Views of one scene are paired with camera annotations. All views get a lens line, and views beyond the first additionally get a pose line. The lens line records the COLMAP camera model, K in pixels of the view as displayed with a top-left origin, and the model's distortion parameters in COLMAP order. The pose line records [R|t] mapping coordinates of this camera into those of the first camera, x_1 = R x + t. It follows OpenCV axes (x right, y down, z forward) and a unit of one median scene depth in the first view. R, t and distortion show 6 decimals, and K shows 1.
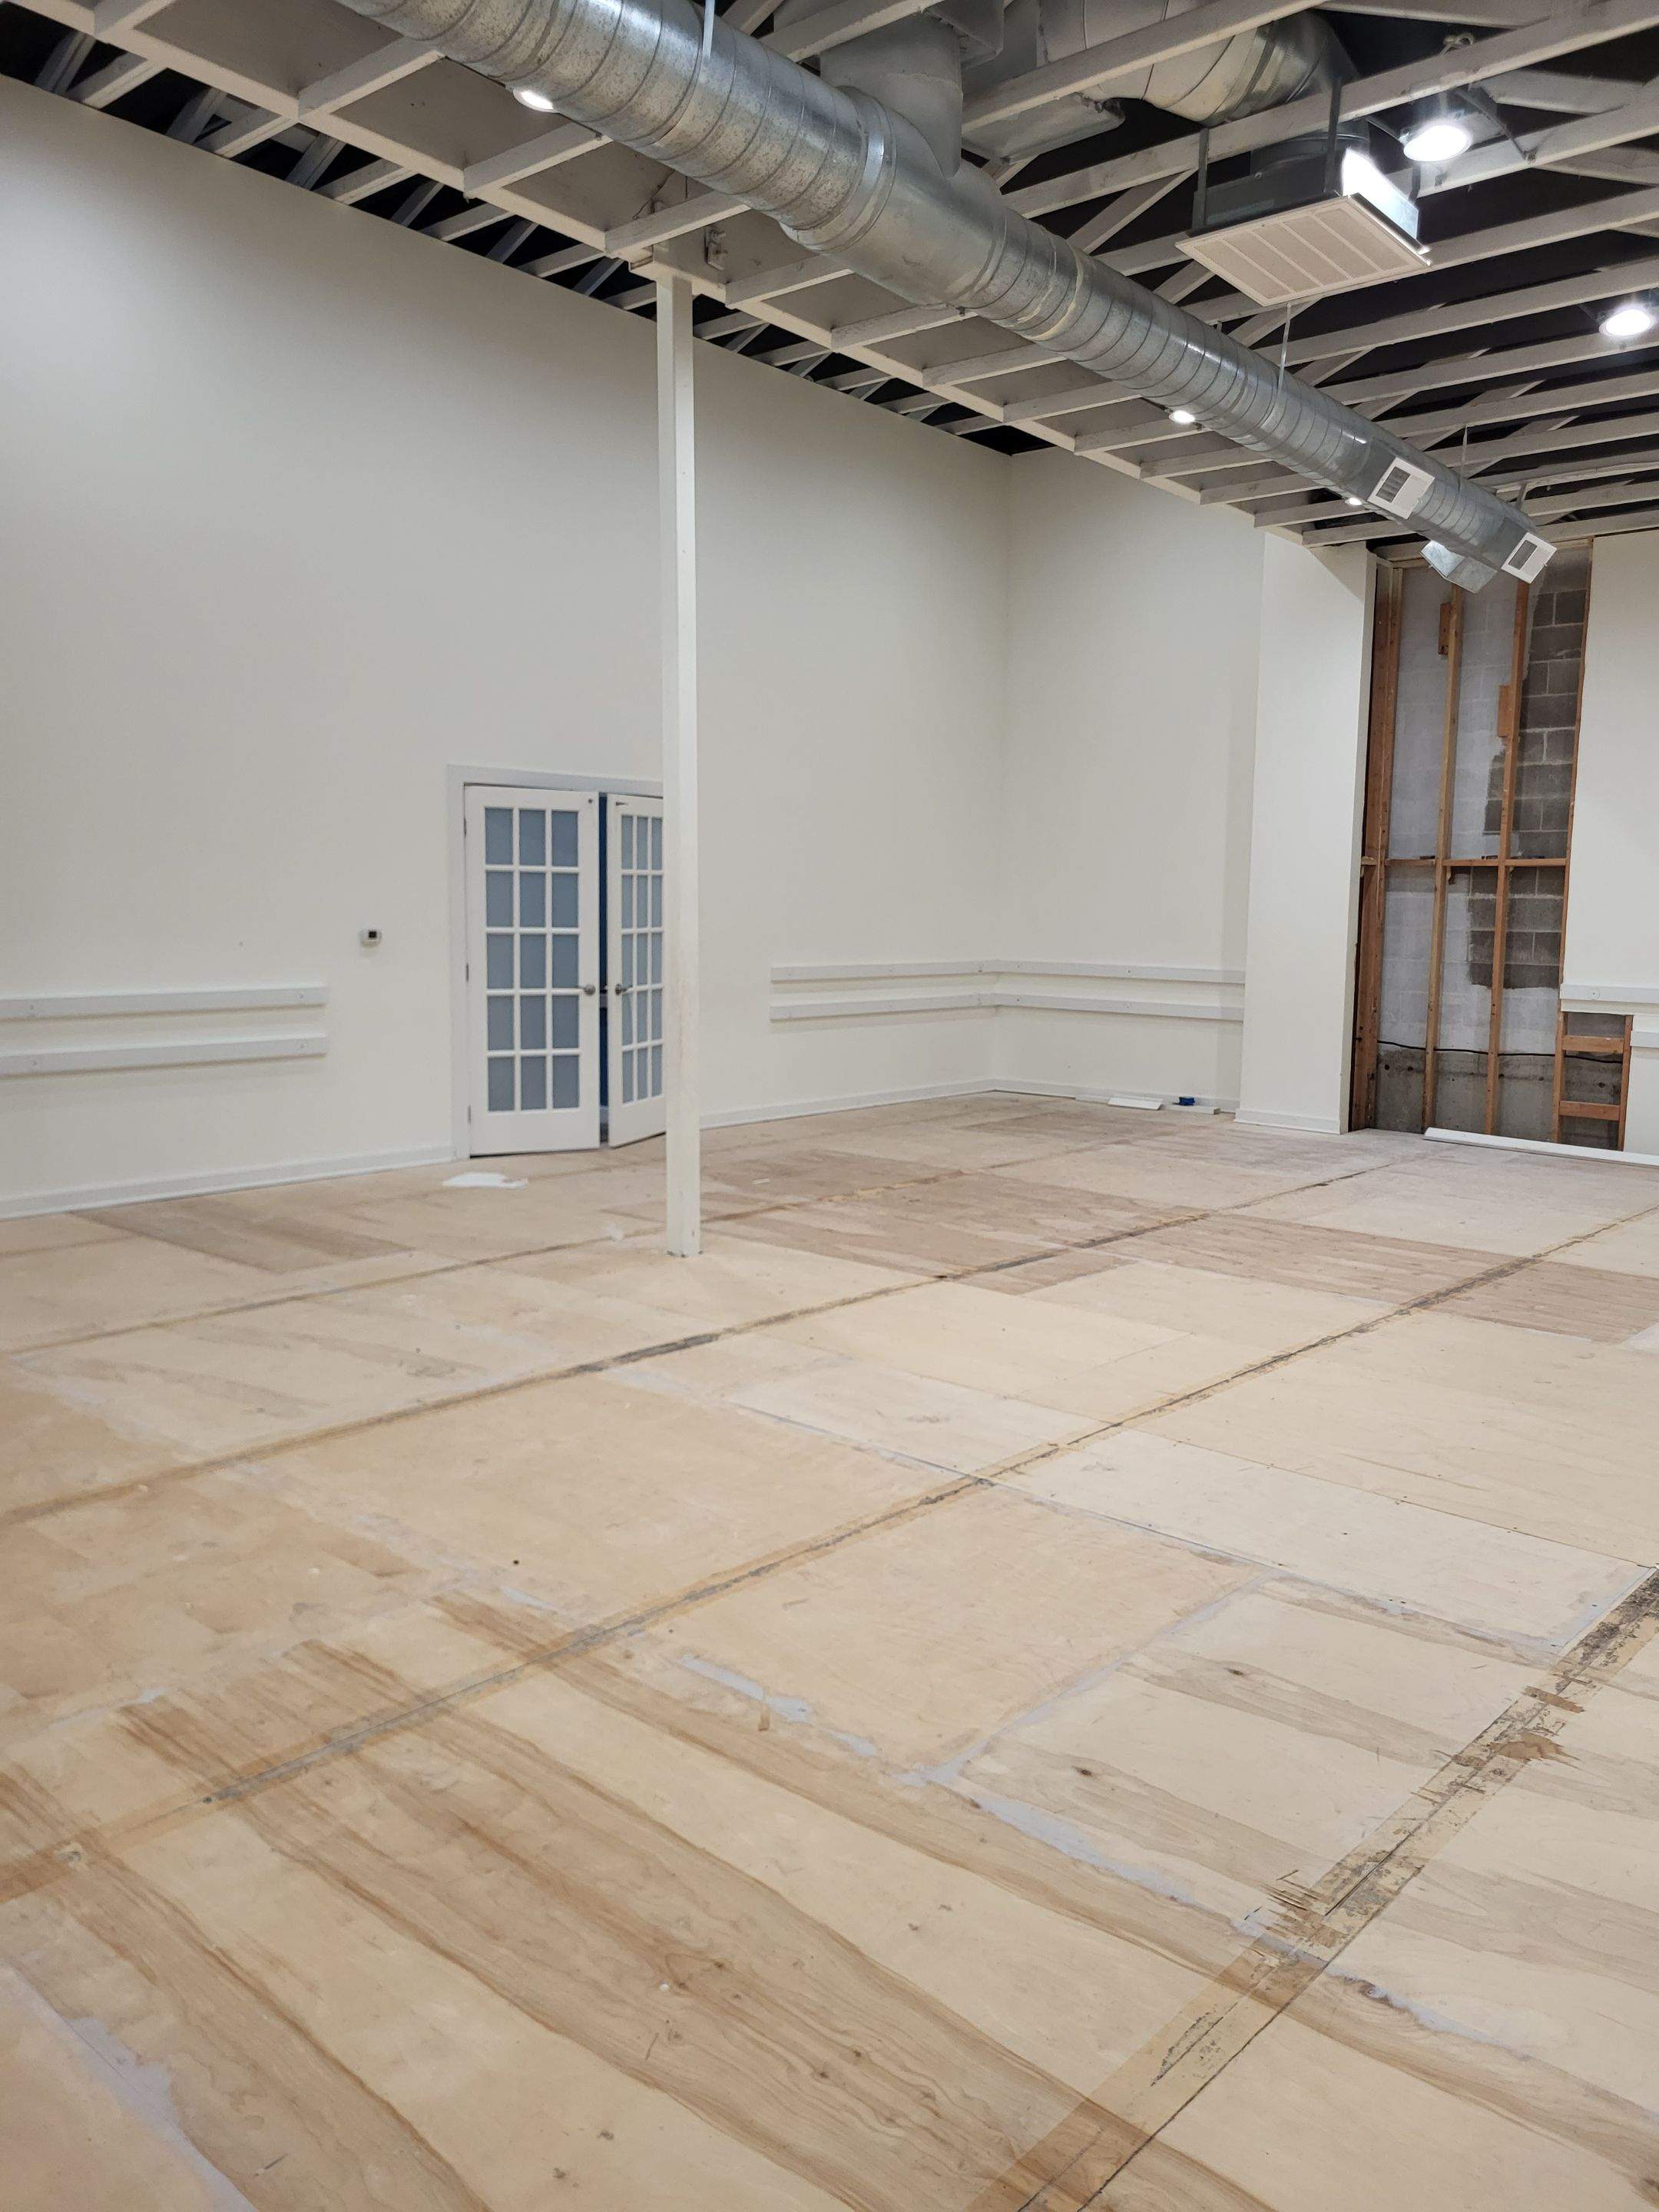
lens RADIAL K [[1721.6, 0, 835.6], [0, 1721.6, 1084.5], [0, 0, 1]] dist [0.053921, -0.041065]
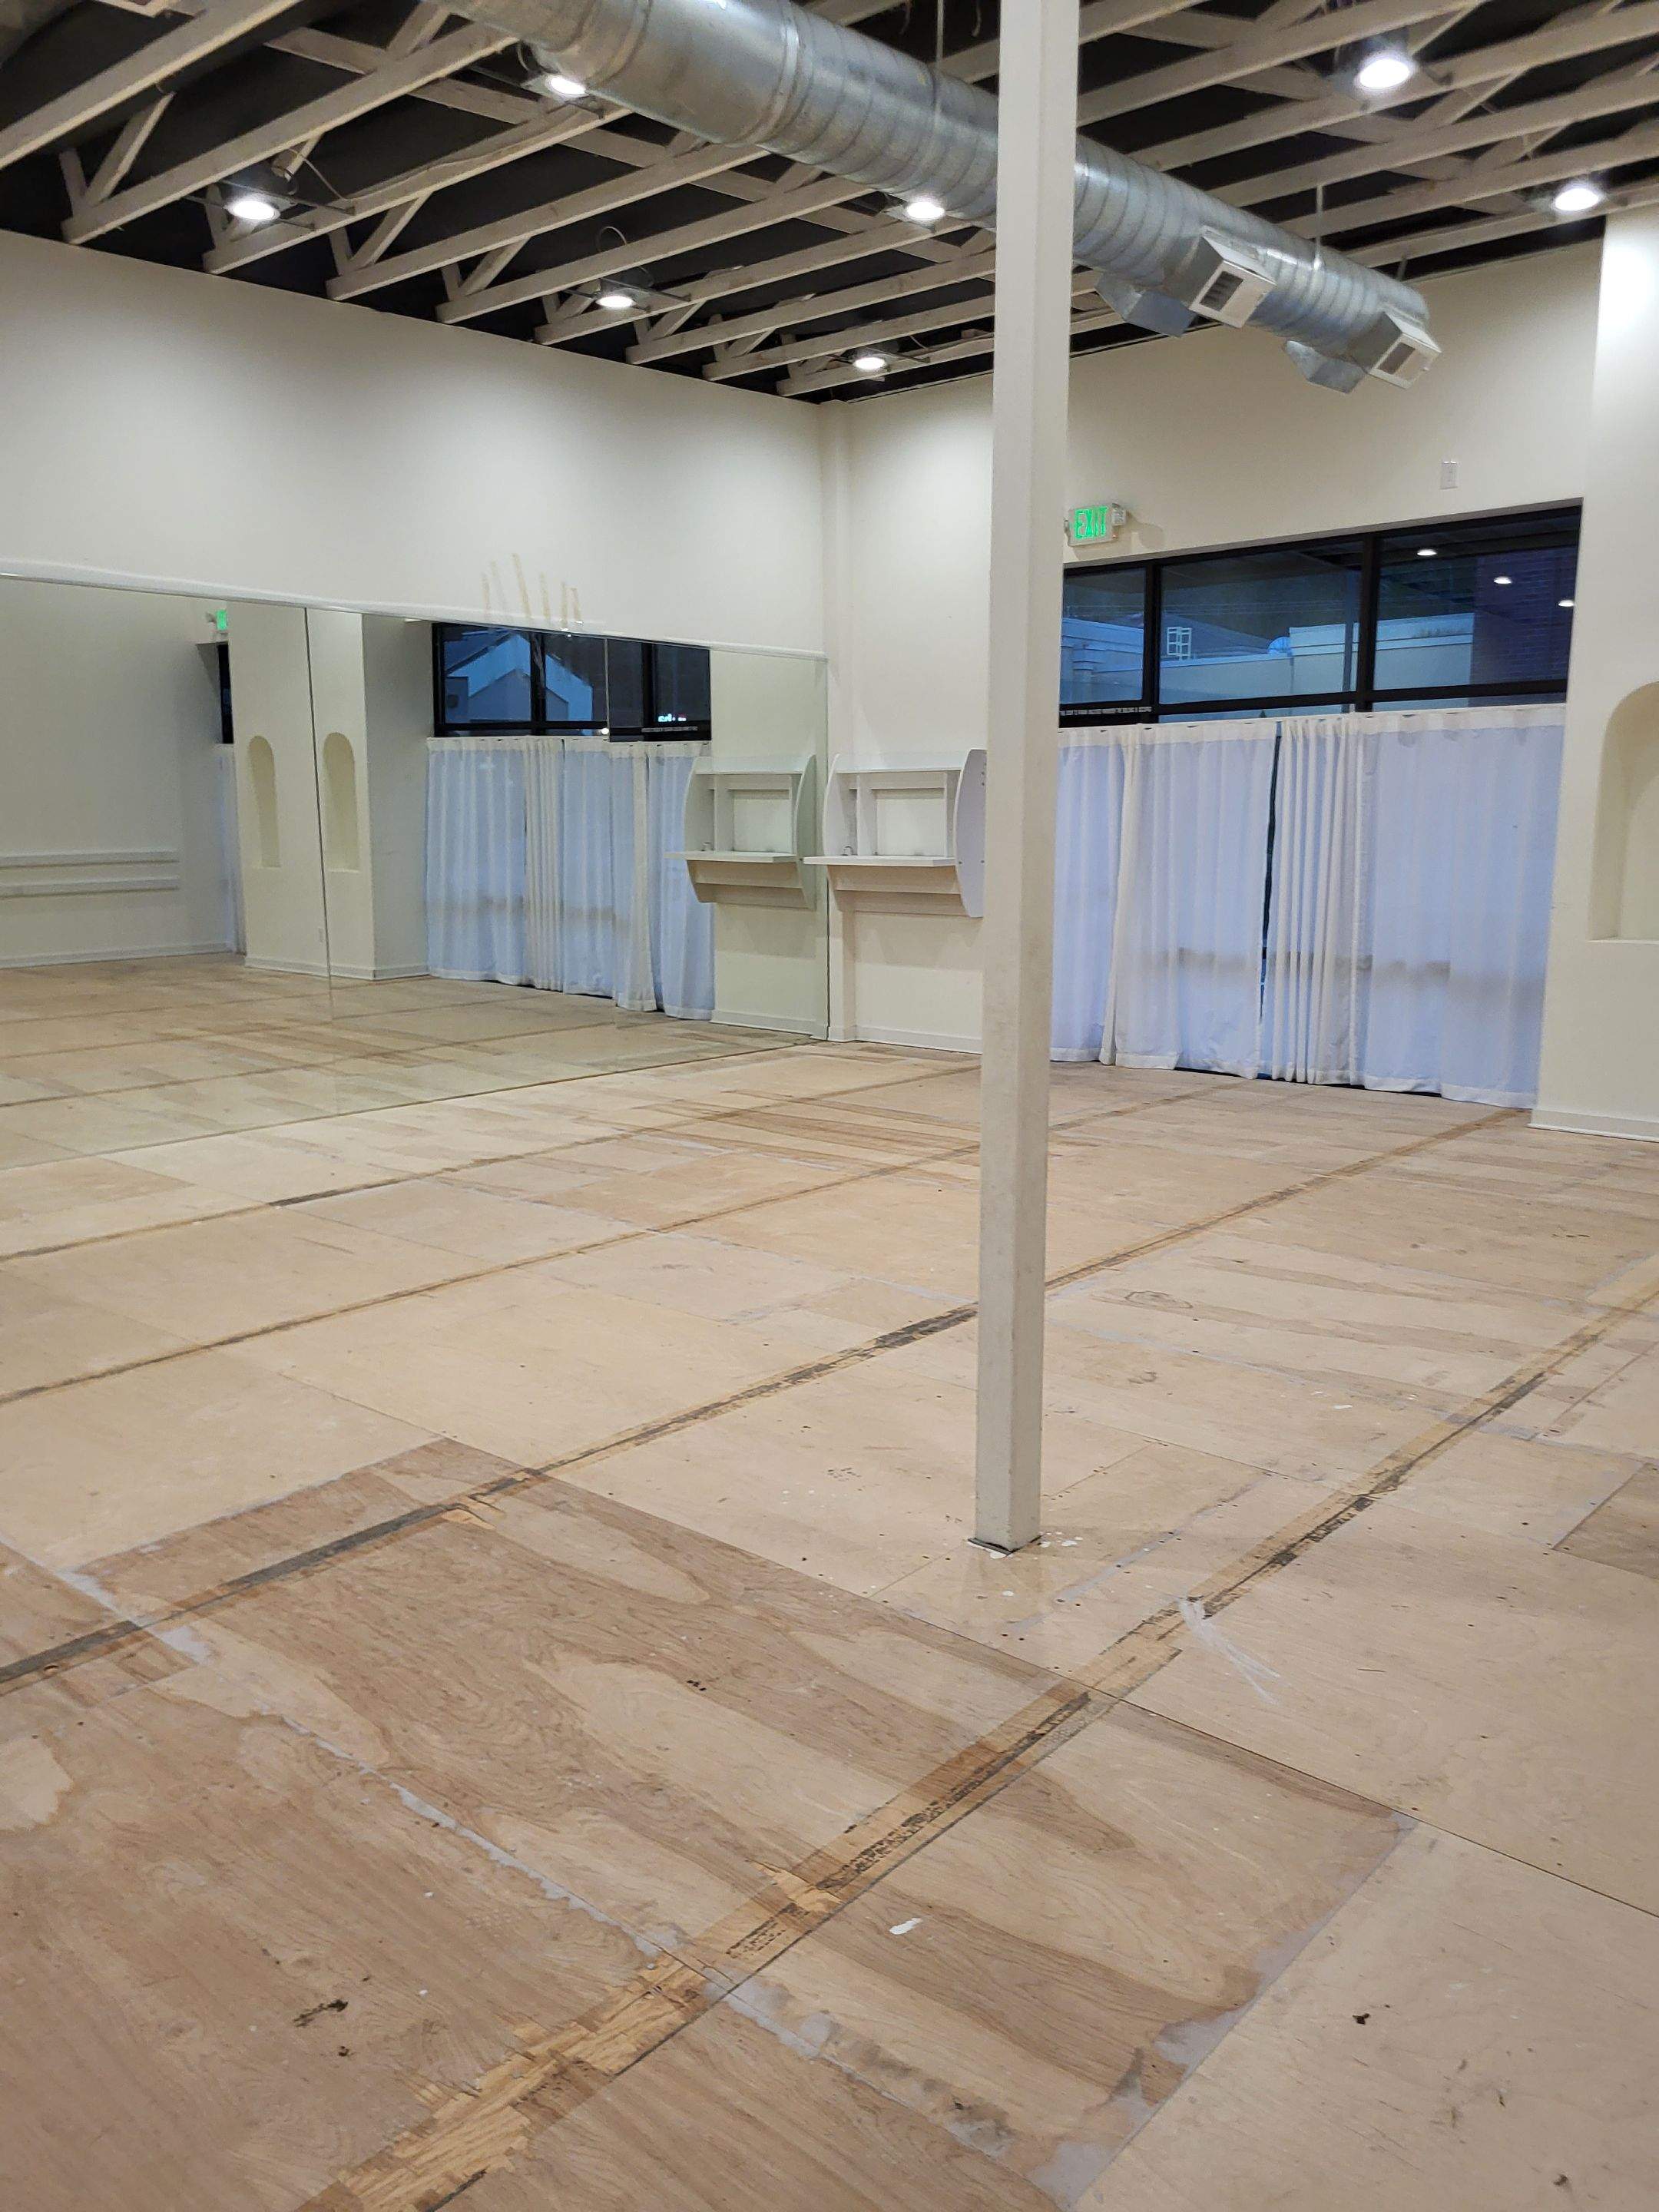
lens RADIAL K [[1677.1, 0, 836.6], [0, 1677.1, 1104.5], [0, 0, 1]] dist [0.071358, -0.040473]
pose [[-0.999924, -0.008984, -0.008397, -0.042752], [-0.010978, 0.959855, 0.280283, -0.207809], [0.005542, 0.280354, -0.959881, 1.851950]]
